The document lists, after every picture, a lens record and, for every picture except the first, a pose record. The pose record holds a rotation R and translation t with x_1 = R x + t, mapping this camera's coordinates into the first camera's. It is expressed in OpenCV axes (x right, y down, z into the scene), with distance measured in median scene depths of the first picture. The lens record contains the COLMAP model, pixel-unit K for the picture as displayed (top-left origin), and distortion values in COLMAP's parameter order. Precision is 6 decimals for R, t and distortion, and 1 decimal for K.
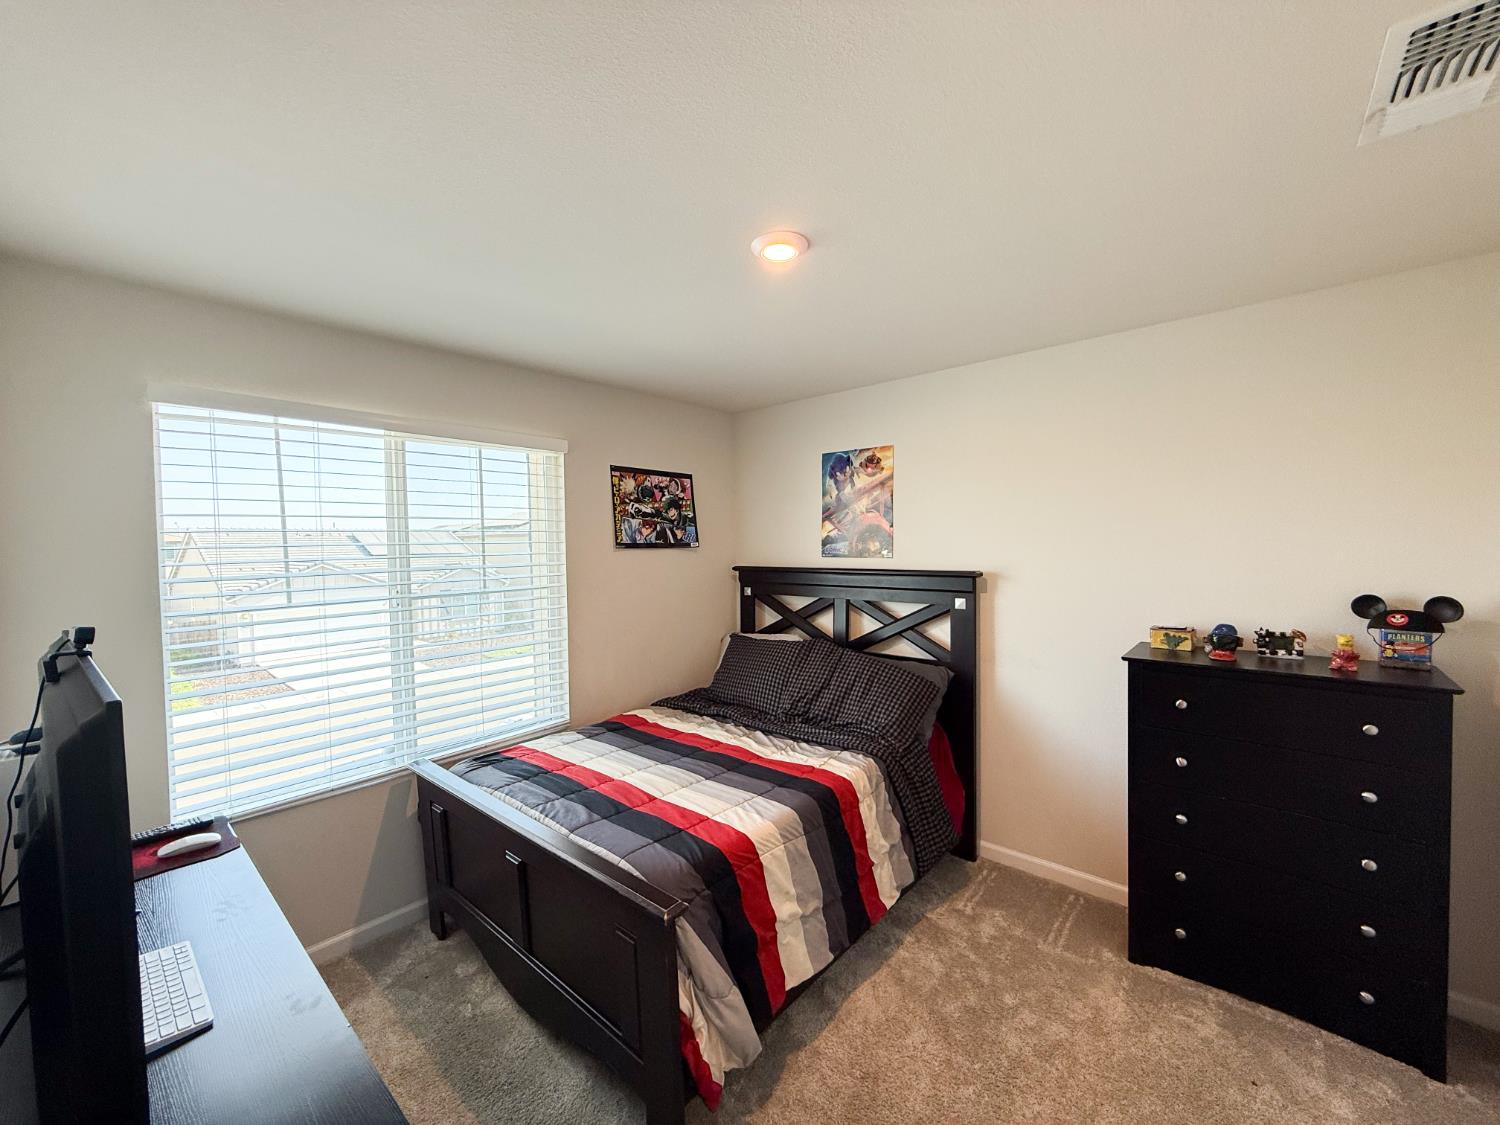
lens RADIAL K [[596.1, 0, 744.1], [0, 596.1, 562.4], [0, 0, 1]] dist [-0.000315, -0.000088]
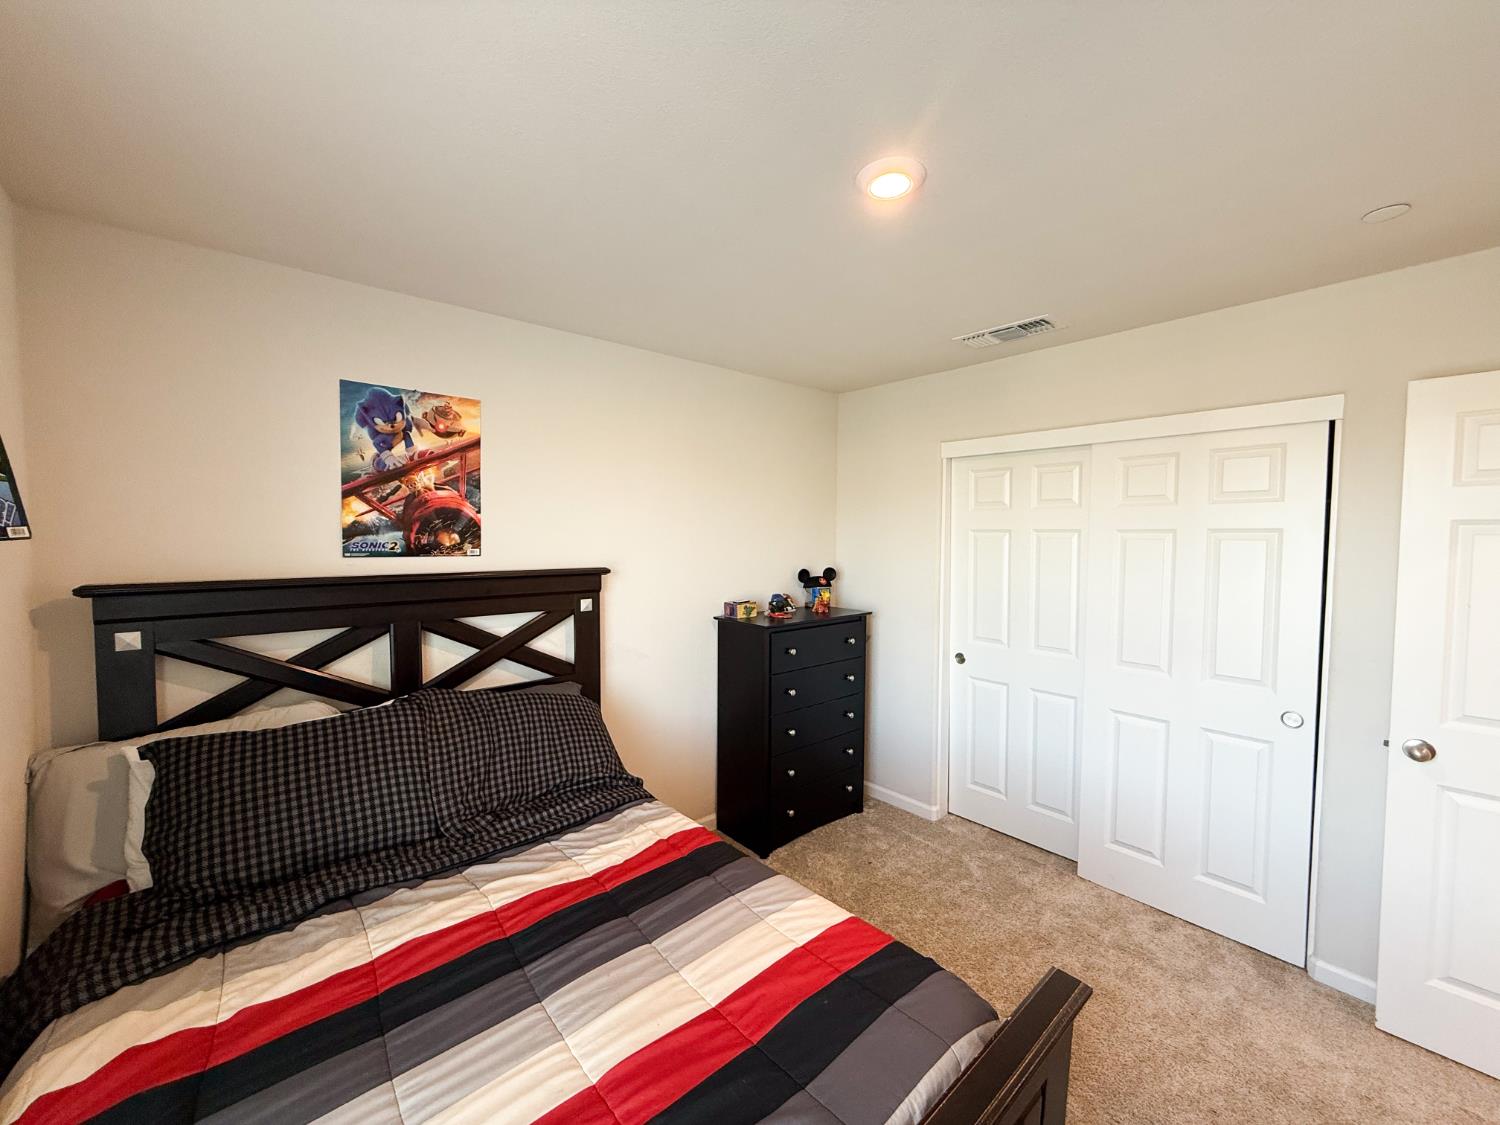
lens RADIAL K [[596.1, 0, 744.1], [0, 596.1, 562.4], [0, 0, 1]] dist [-0.000315, -0.000088]
pose [[0.135599, -0.031803, 0.990253, -0.421394], [0.026830, 0.999236, 0.028417, -0.011087], [-0.990401, 0.022715, 0.136348, 0.571693]]
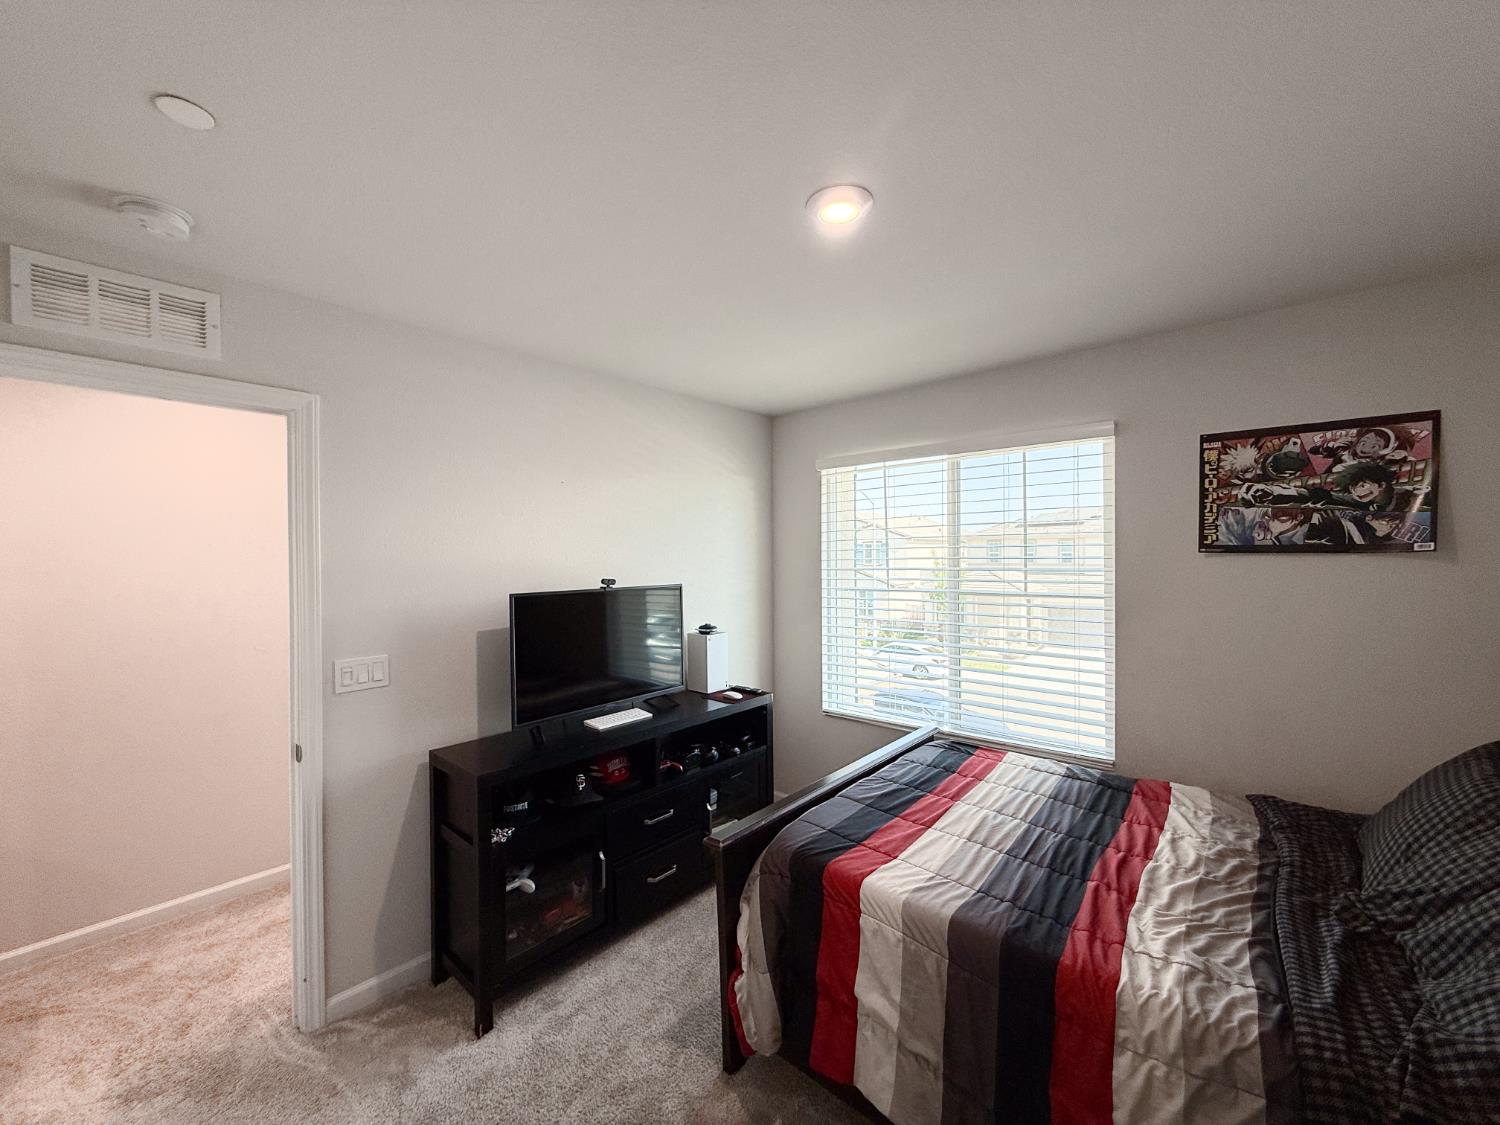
lens RADIAL K [[596.1, 0, 744.1], [0, 596.1, 562.4], [0, 0, 1]] dist [-0.000315, -0.000088]
pose [[-0.006294, 0.024695, -0.999675, 0.484436], [-0.025749, 0.999360, 0.024849, -0.015119], [0.999649, 0.025897, -0.005654, 0.456033]]
